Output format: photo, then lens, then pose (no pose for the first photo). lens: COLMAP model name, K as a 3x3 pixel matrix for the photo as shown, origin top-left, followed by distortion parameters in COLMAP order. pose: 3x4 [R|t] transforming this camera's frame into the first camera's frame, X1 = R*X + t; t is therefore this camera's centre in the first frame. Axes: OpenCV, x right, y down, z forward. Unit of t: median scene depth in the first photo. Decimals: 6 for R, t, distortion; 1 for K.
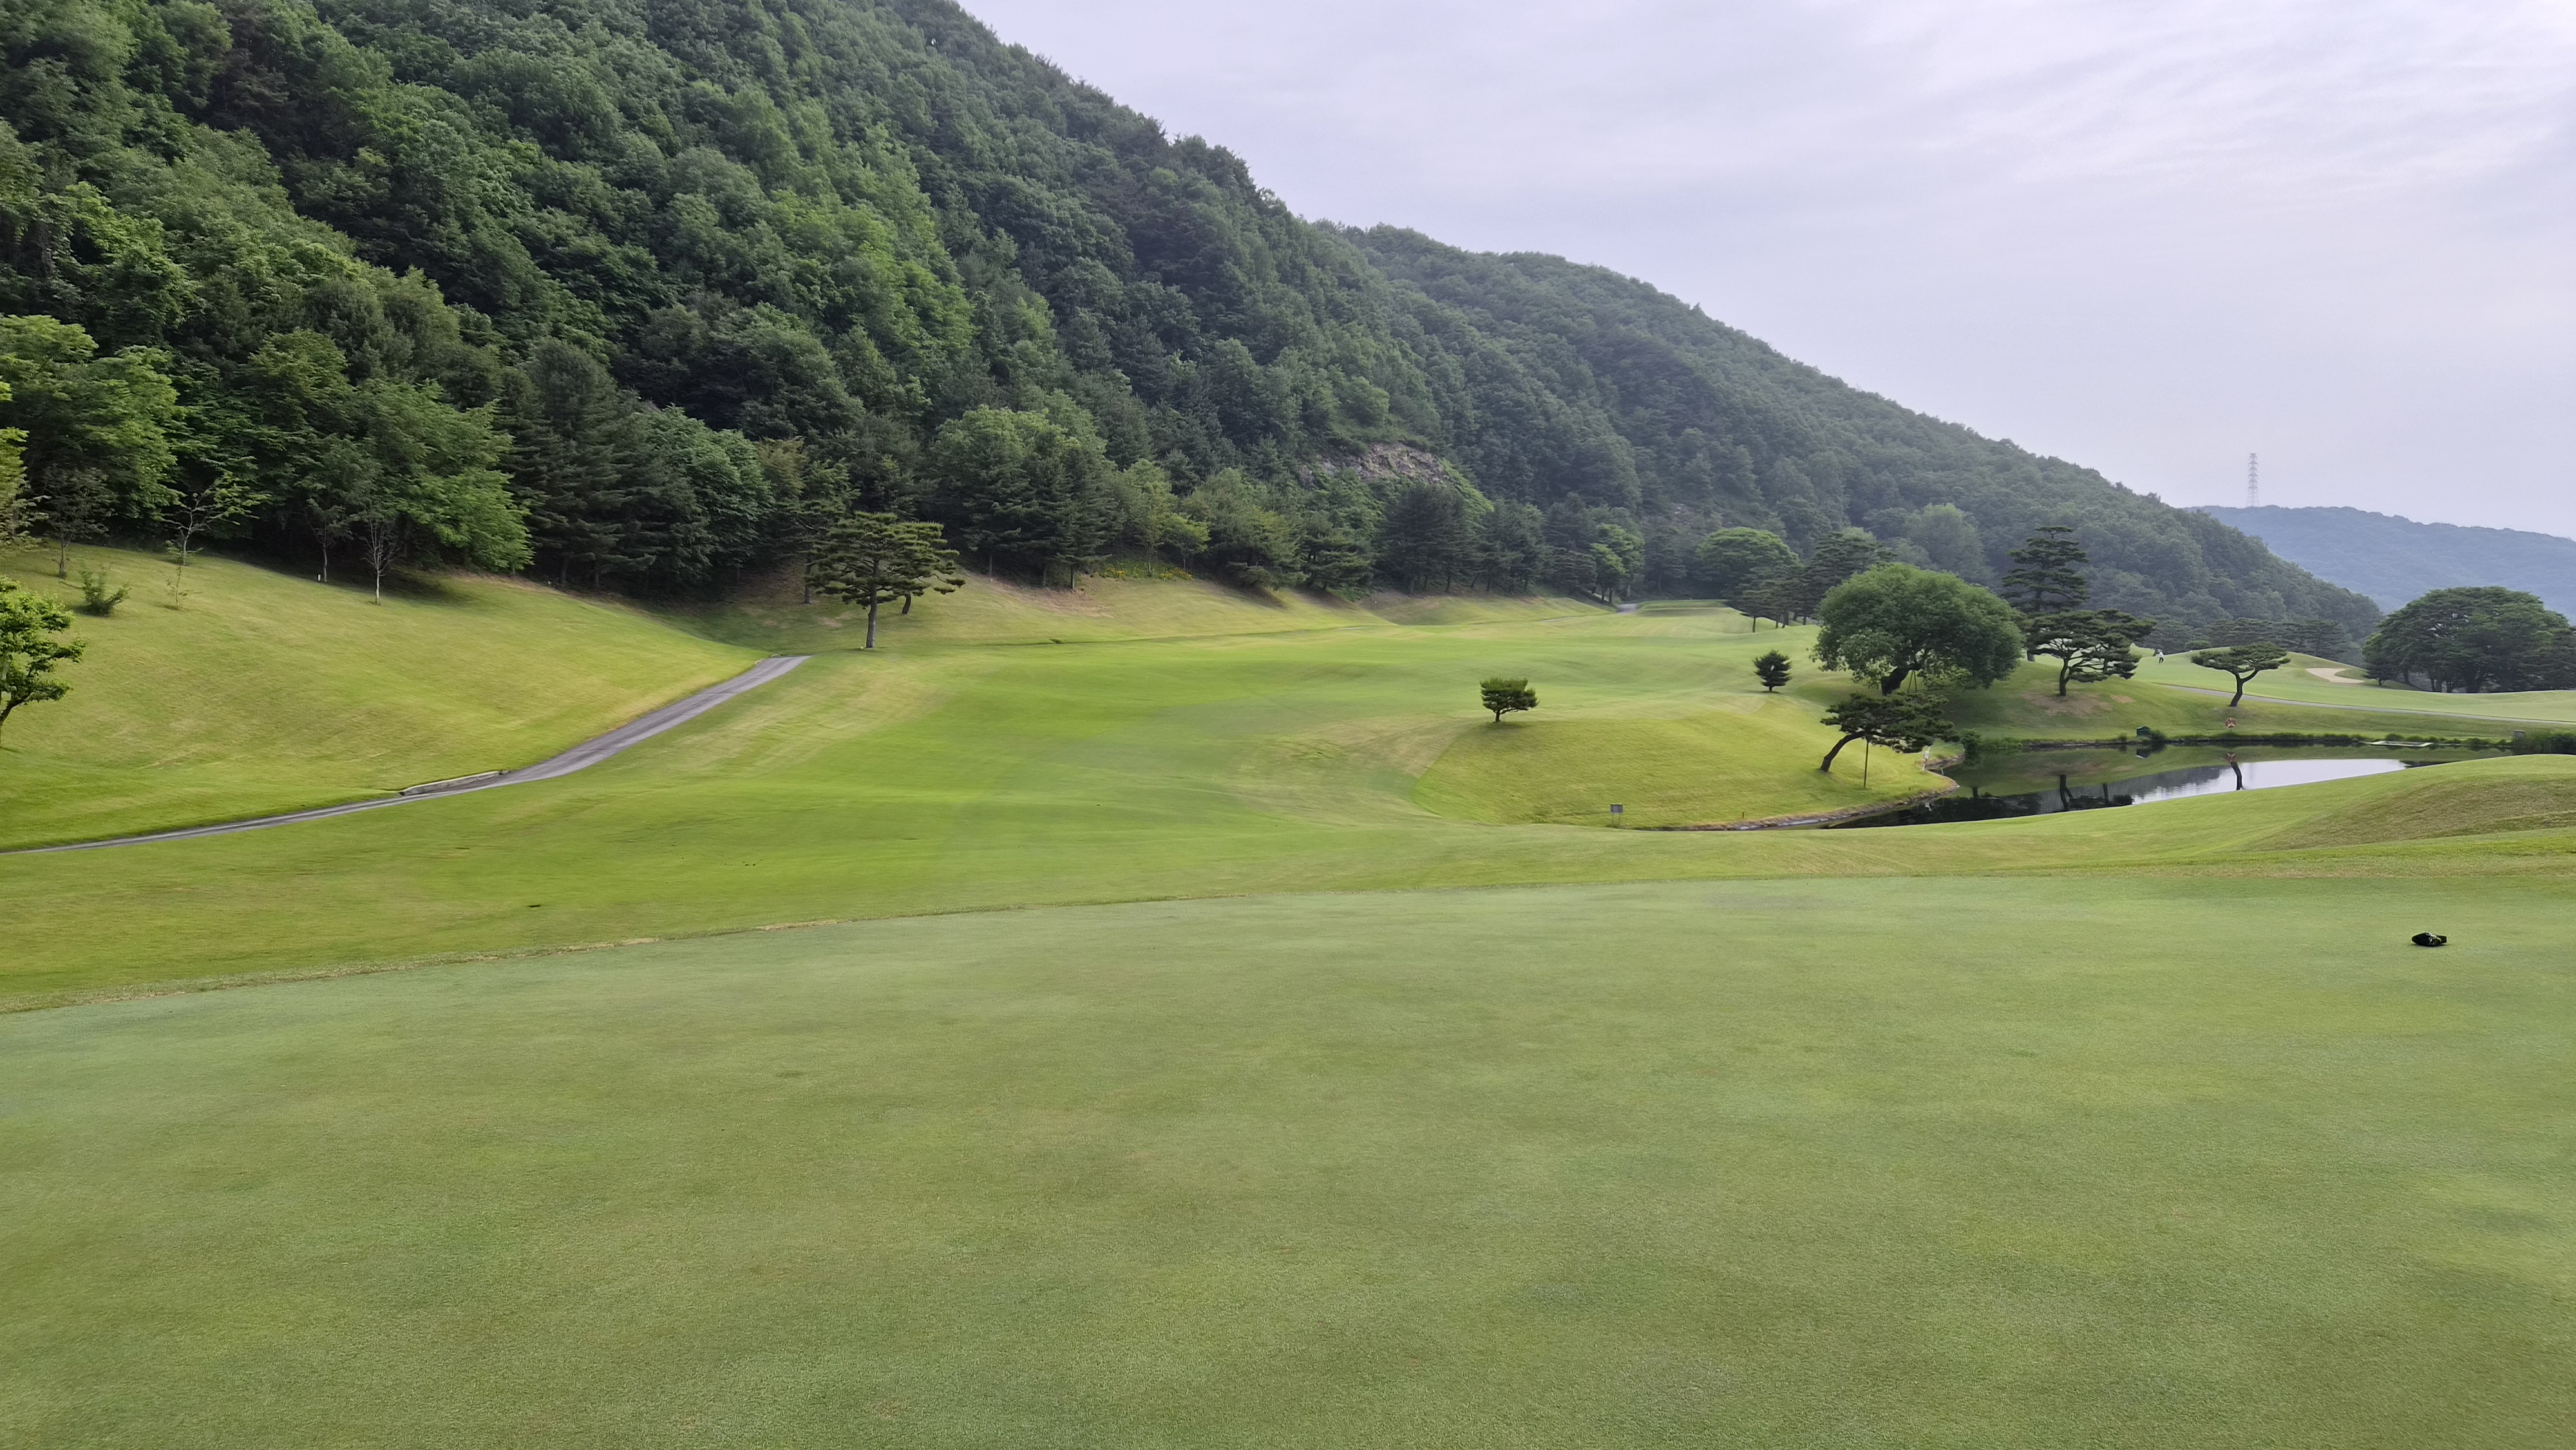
lens RADIAL K [[1716.0, 0, 1288.0], [0, 1716.0, 725.0], [0, 0, 1]] dist [0.034982, -0.064601]
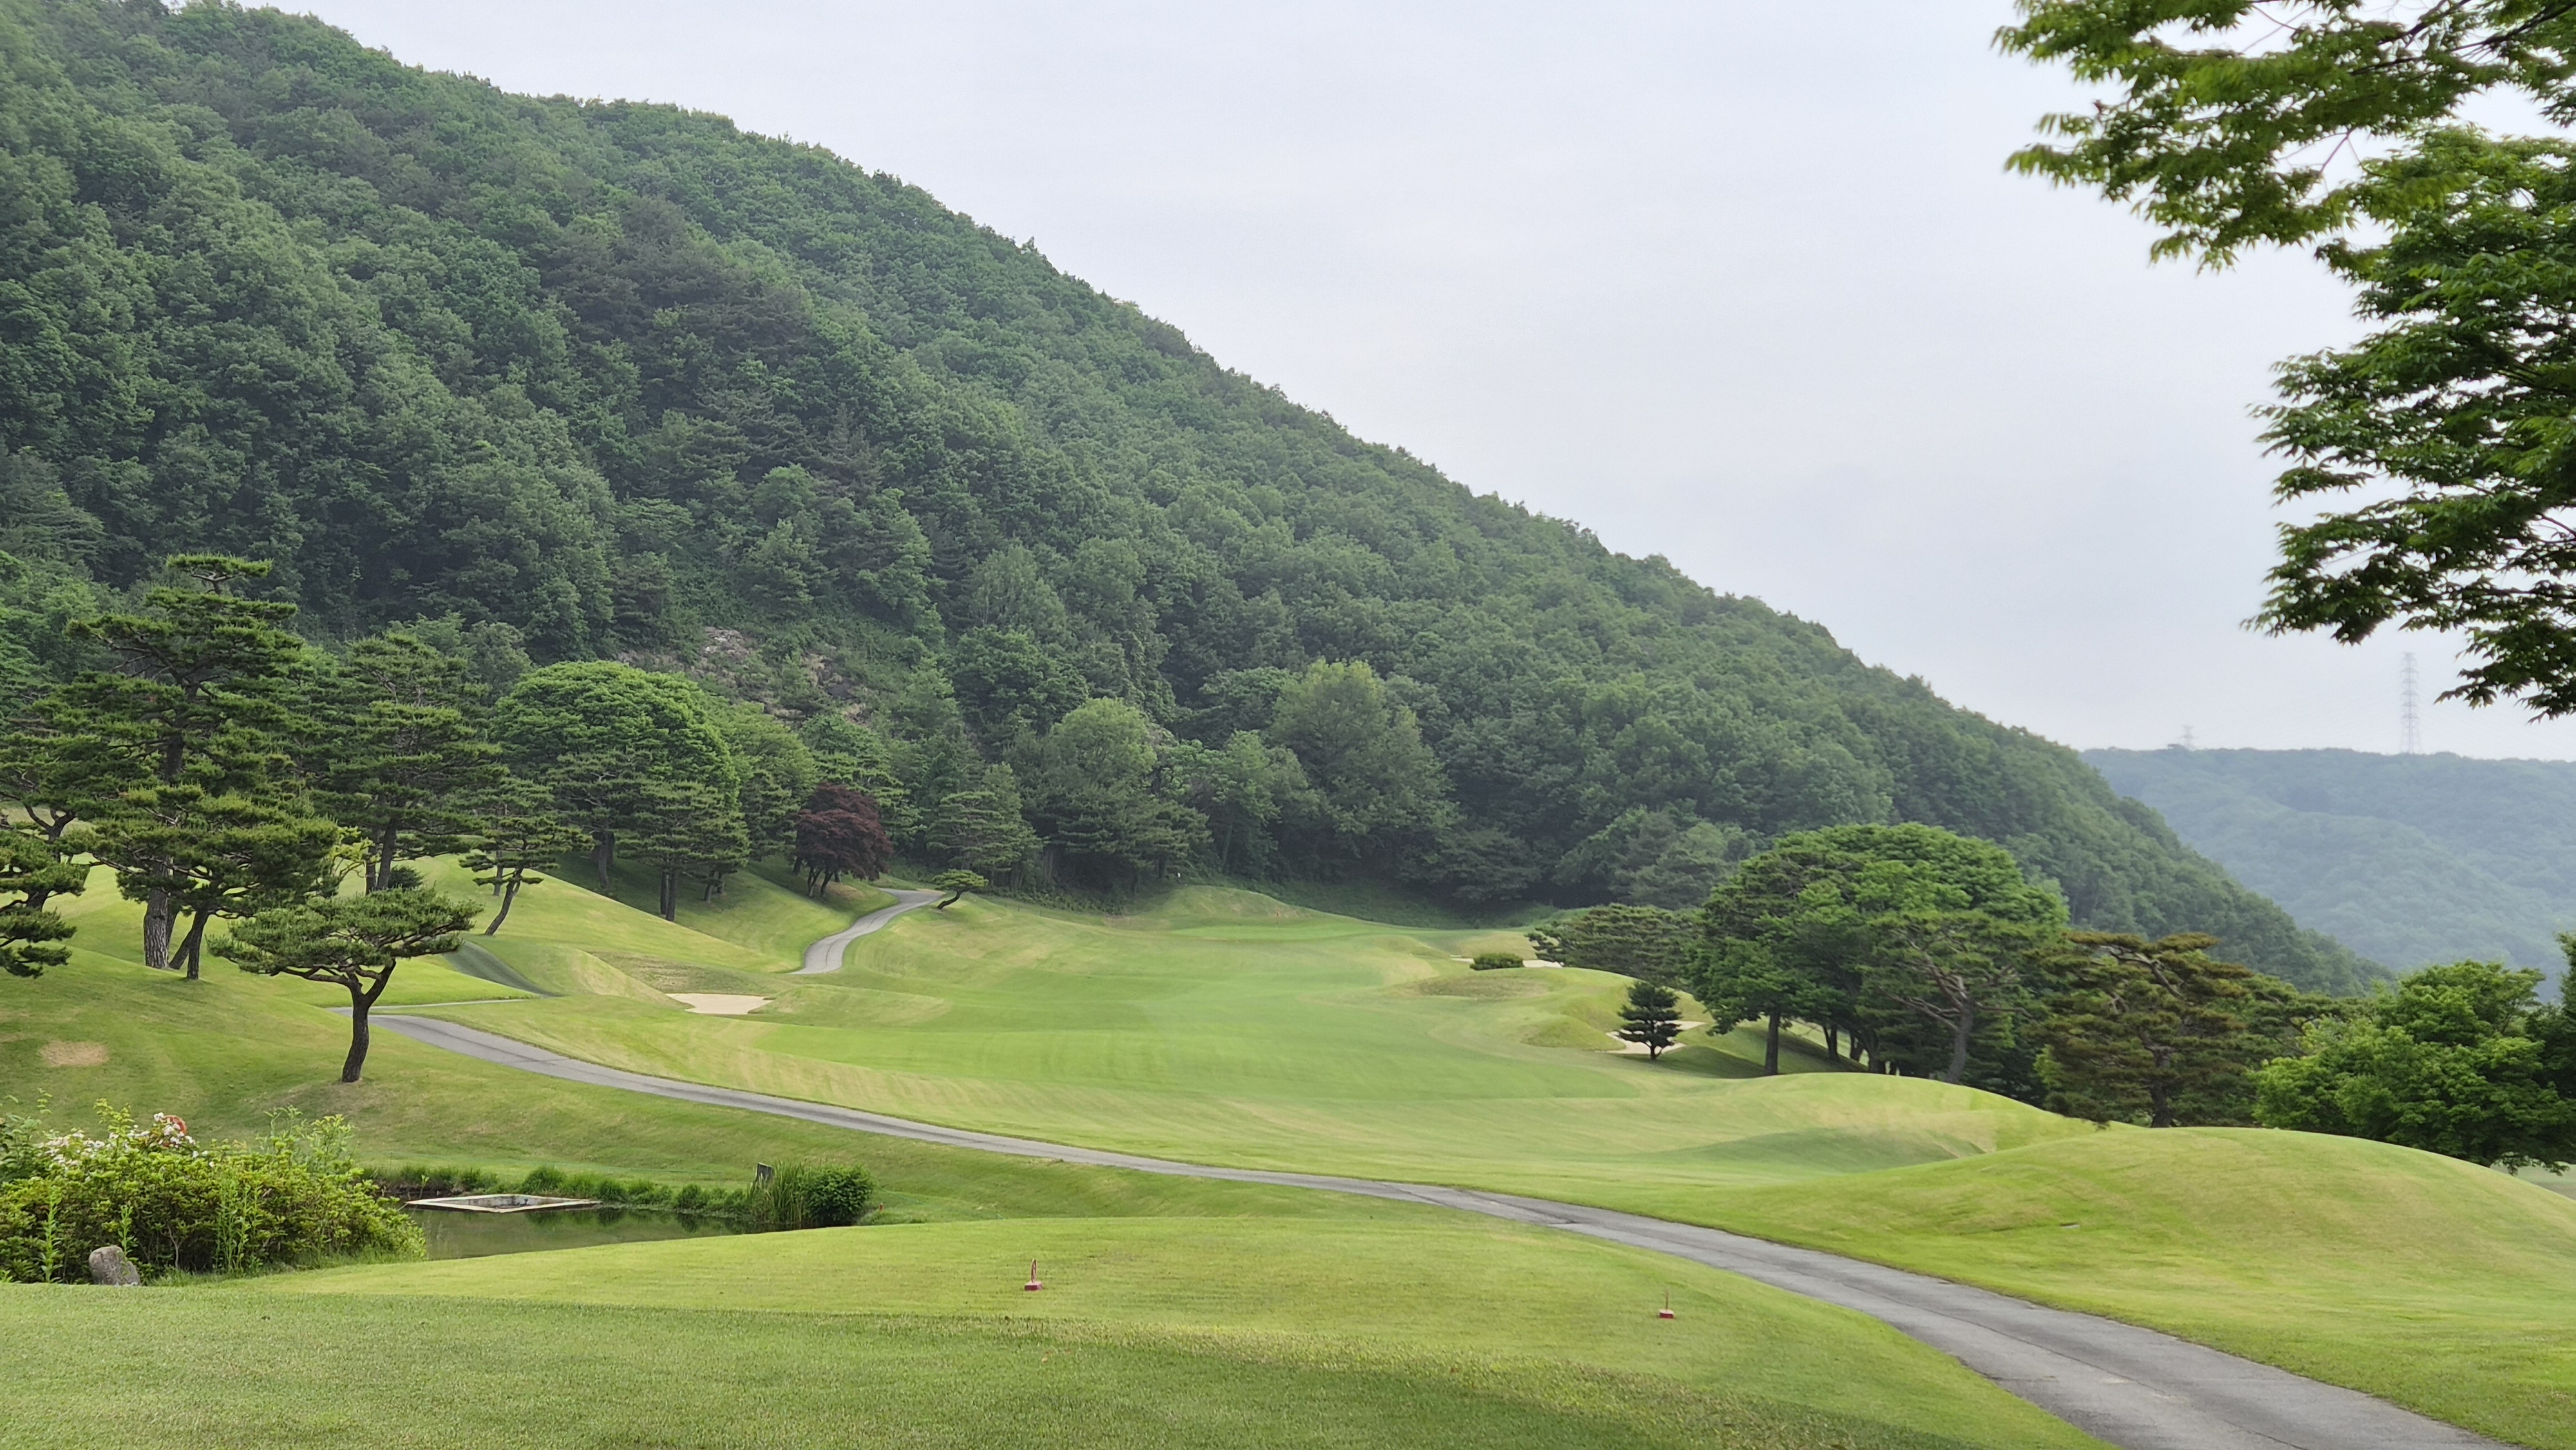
lens RADIAL K [[3417.7, 0, 1288.0], [0, 3417.7, 725.0], [0, 0, 1]] dist [0.012247, 0.043677]
pose [[0.987913, 0.040186, 0.149707, 0.229311], [-0.021612, 0.992085, -0.123693, -0.000584], [-0.153493, 0.118963, 0.980963, 0.124446]]
